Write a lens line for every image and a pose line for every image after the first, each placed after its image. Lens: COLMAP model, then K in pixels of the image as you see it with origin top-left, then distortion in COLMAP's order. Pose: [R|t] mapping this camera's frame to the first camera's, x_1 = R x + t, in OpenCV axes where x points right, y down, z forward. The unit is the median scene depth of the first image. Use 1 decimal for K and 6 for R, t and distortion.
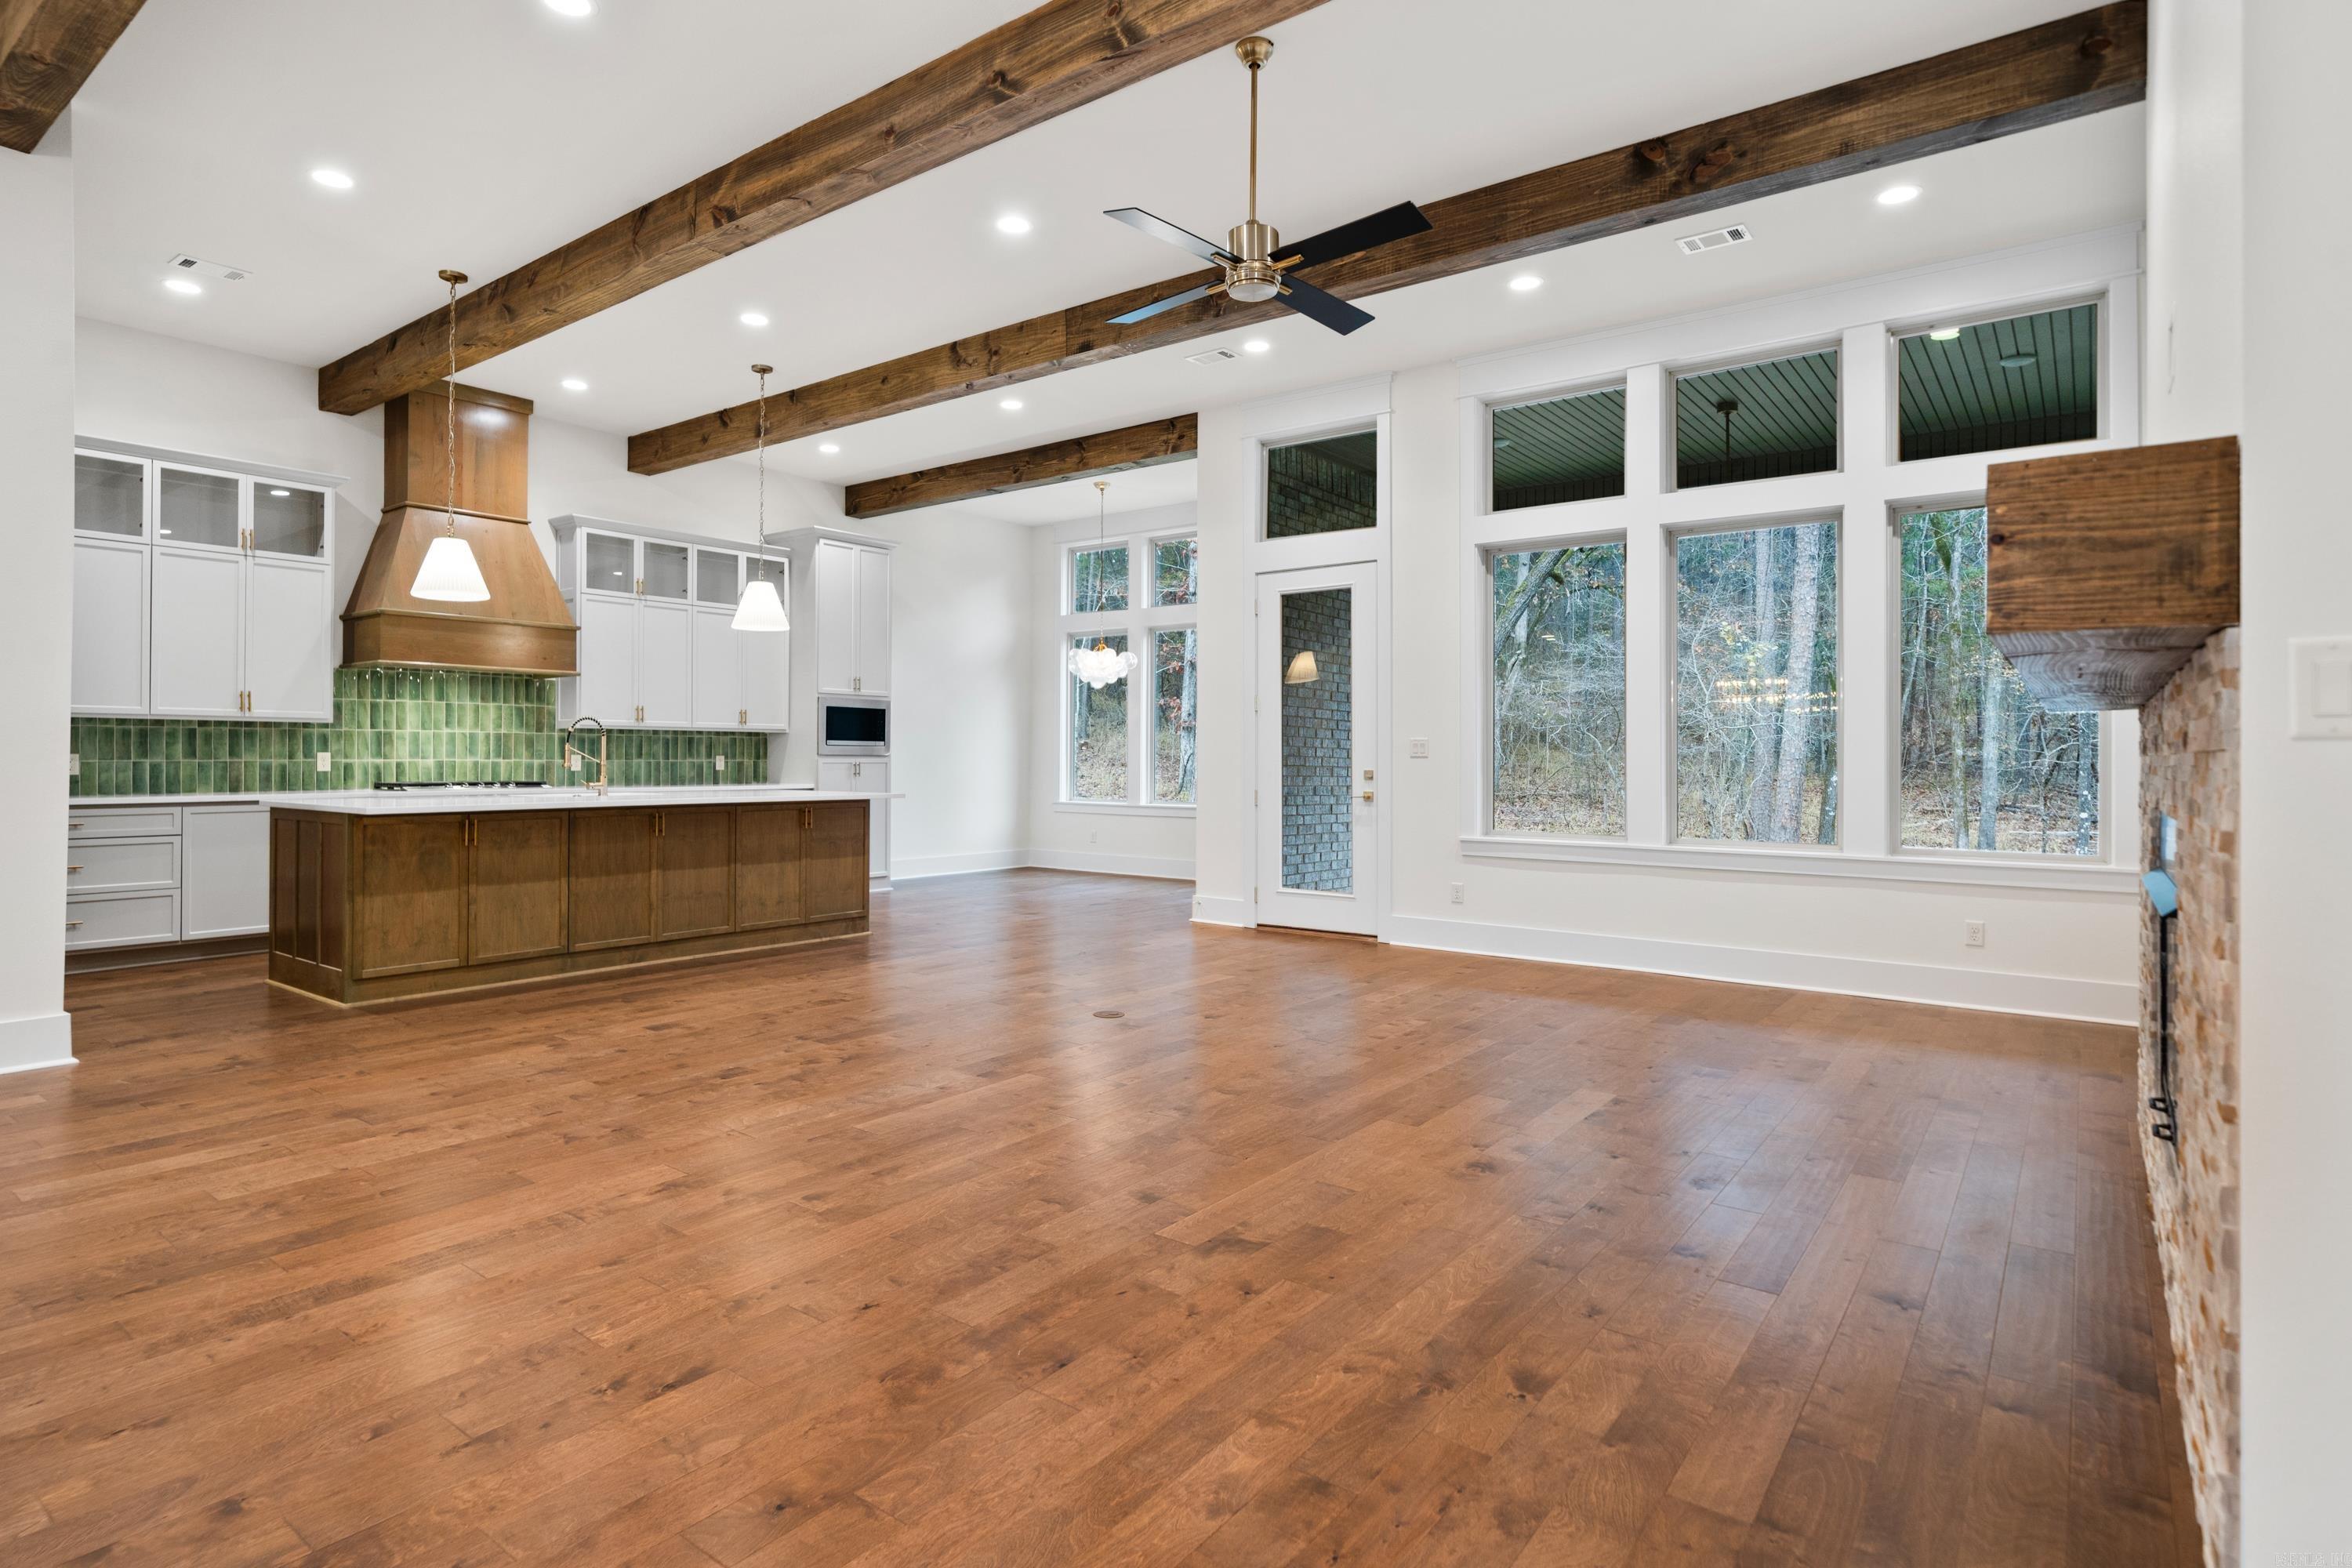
lens RADIAL K [[1202.6, 0, 1139.0], [0, 1202.6, 734.5], [0, 0, 1]] dist [0.027246, -0.001033]
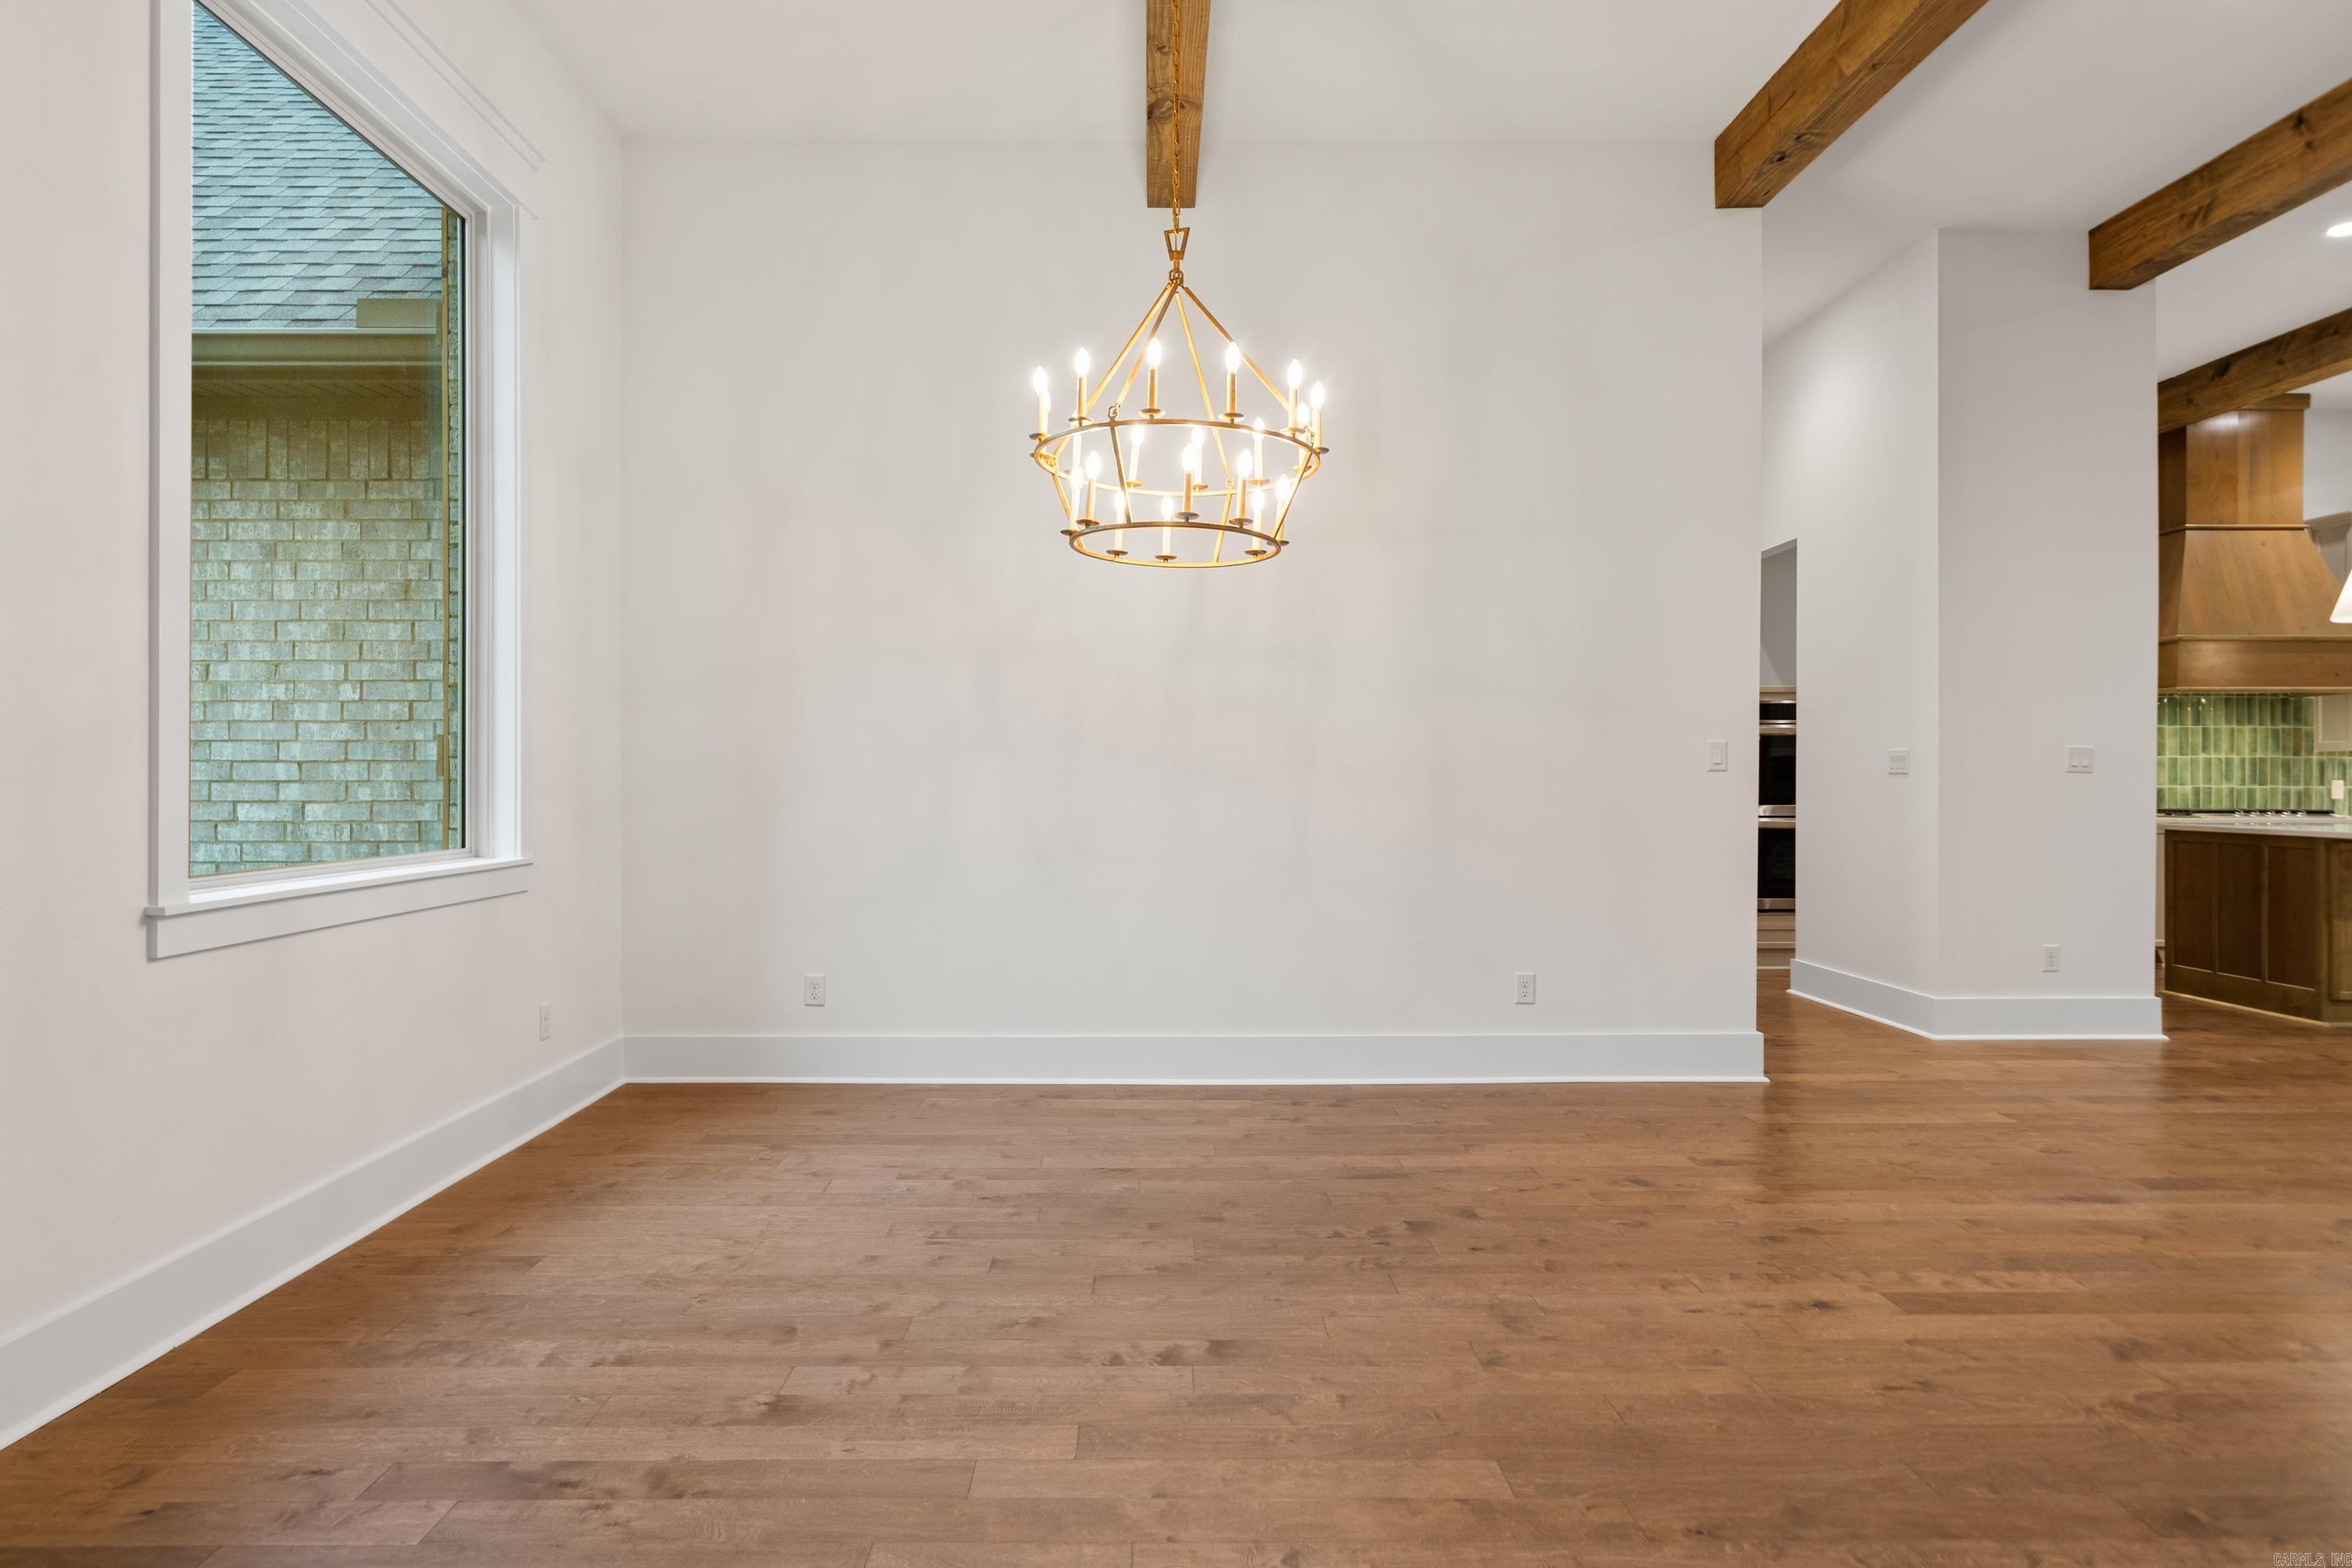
lens RADIAL K [[1370.0, 0, 1161.6], [0, 1370.0, 782.3], [0, 0, 1]] dist [0.004152, -0.000465]
pose [[0.618531, 0.000298, -0.785760, -0.247554], [0.015671, 0.999796, 0.012715, -0.010086], [0.785604, -0.020178, 0.618401, -0.361391]]
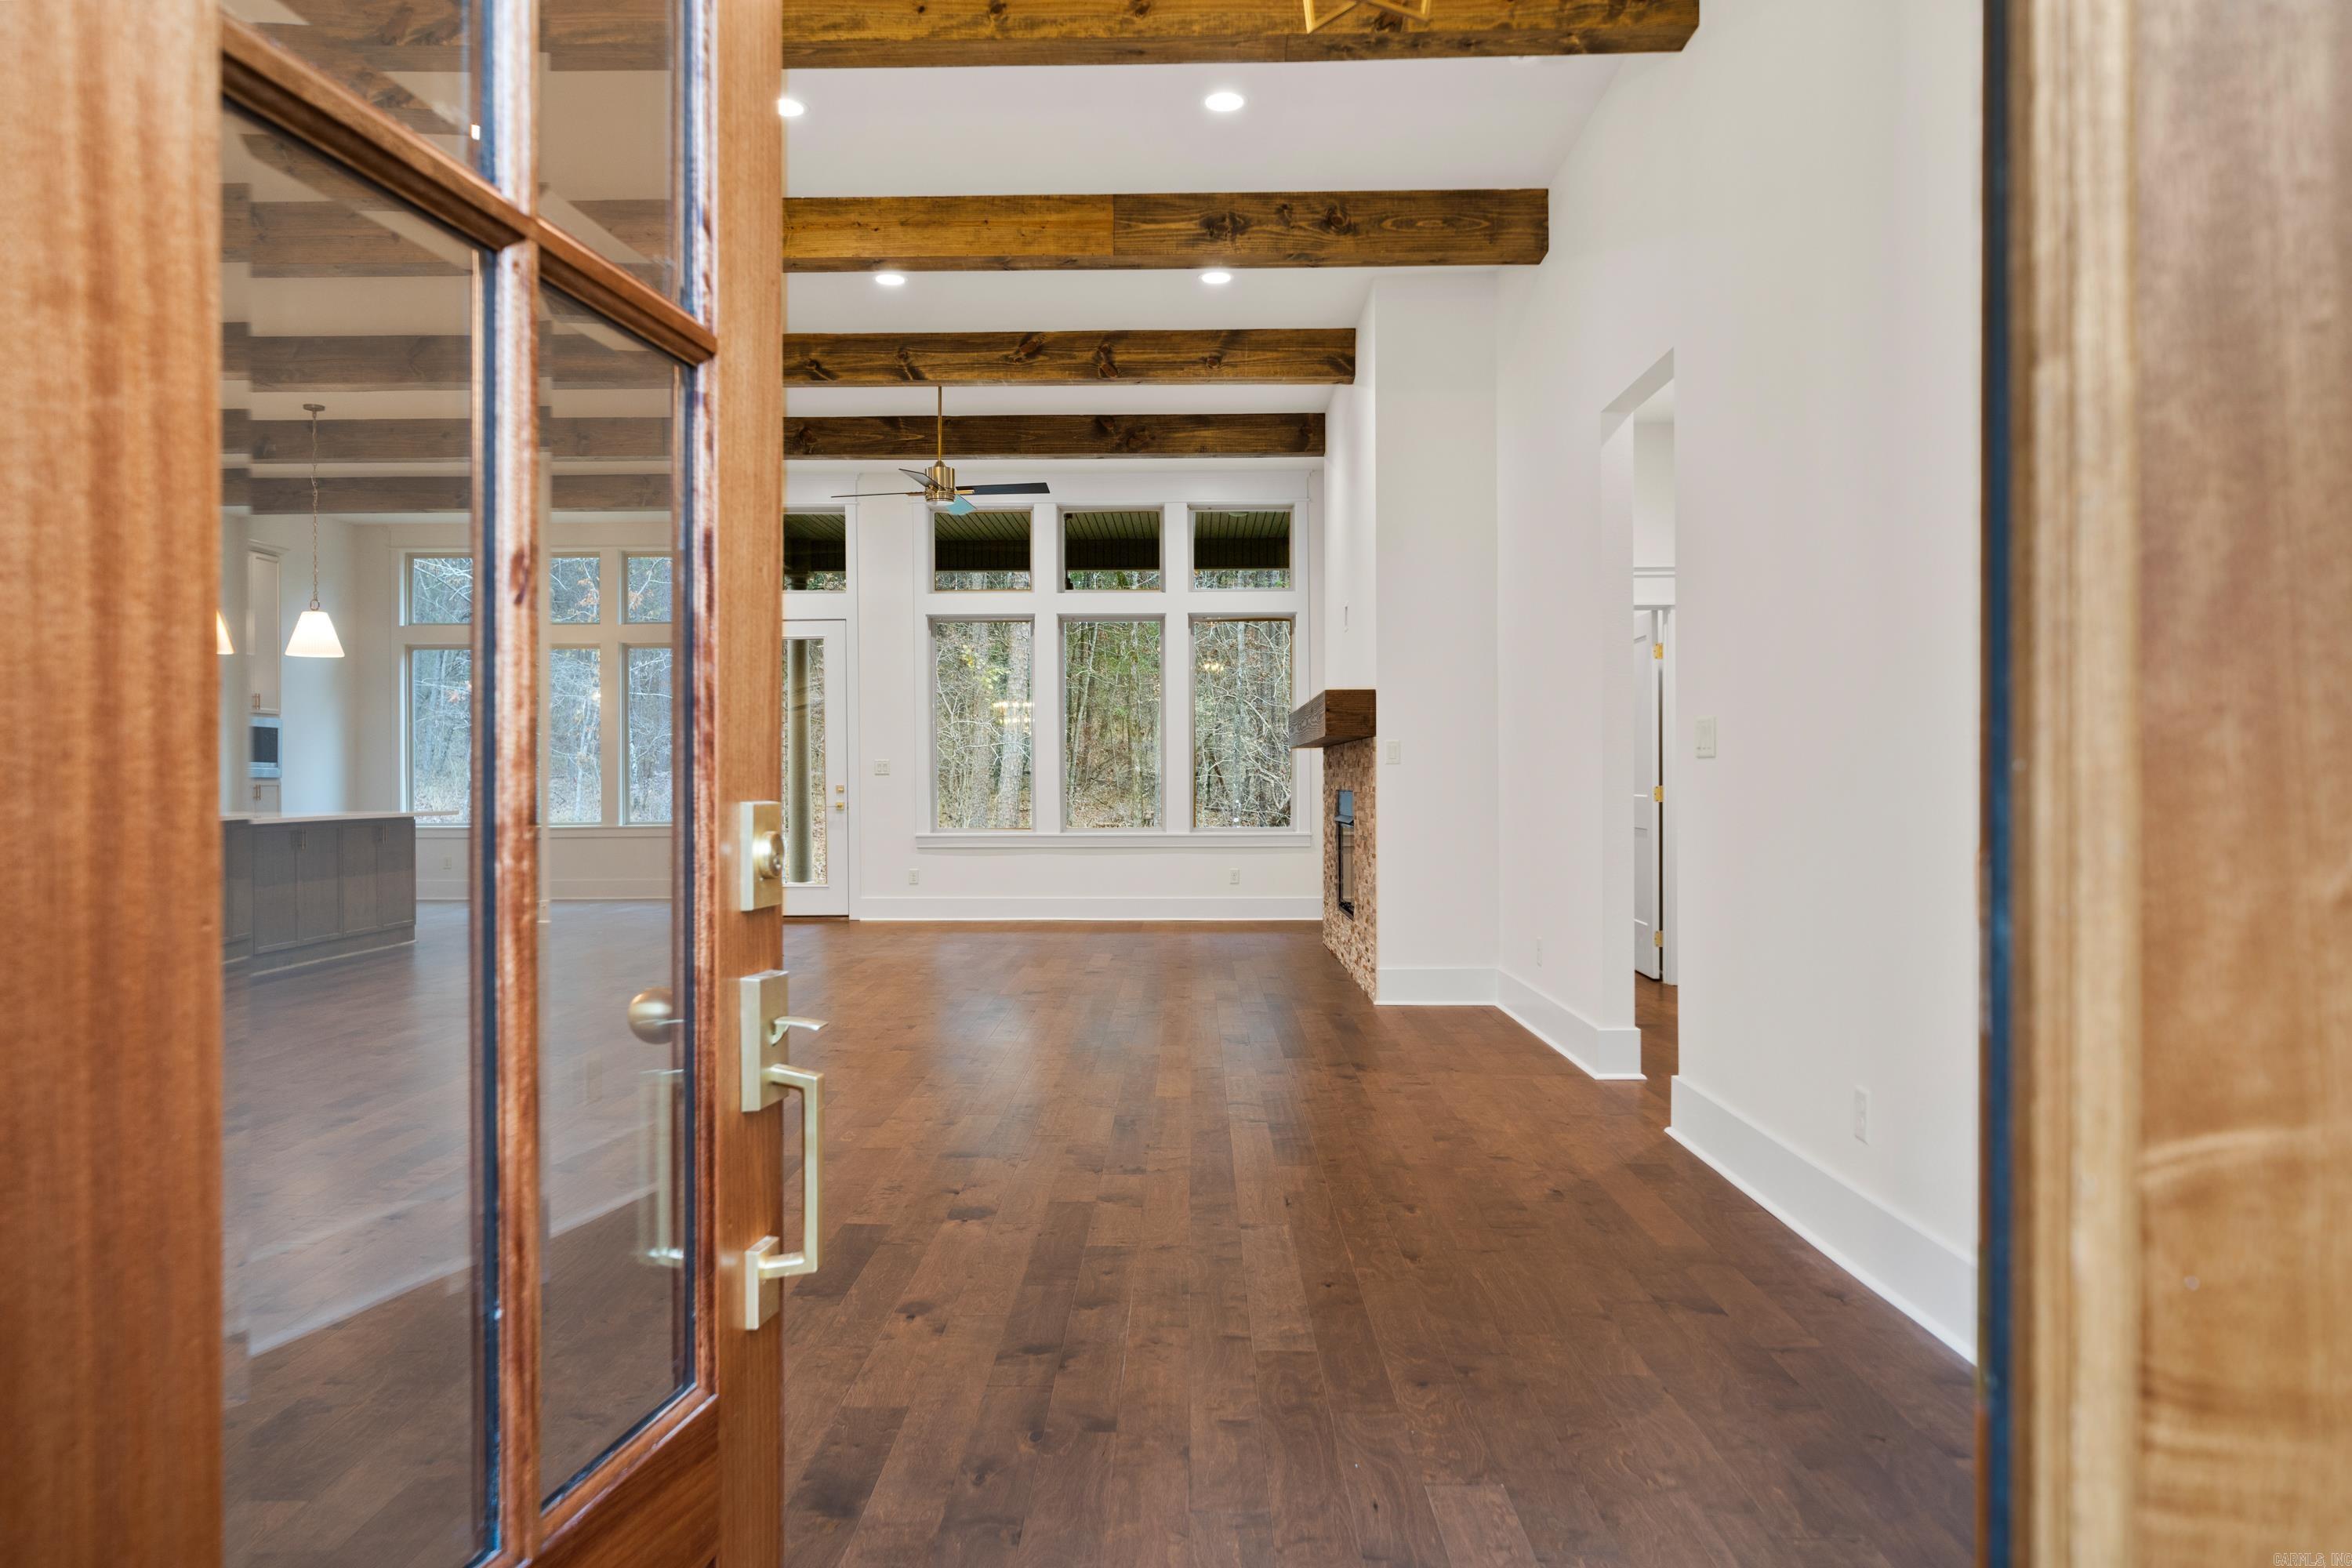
lens RADIAL K [[1593.3, 0, 1159.1], [0, 1593.3, 784.2], [0, 0, 1]] dist [-0.005485, -0.000607]
pose [[0.803212, -0.009601, 0.595616, -0.553366], [-0.004121, 0.999757, 0.021673, -0.009638], [-0.595679, -0.019863, 0.802977, -0.553171]]
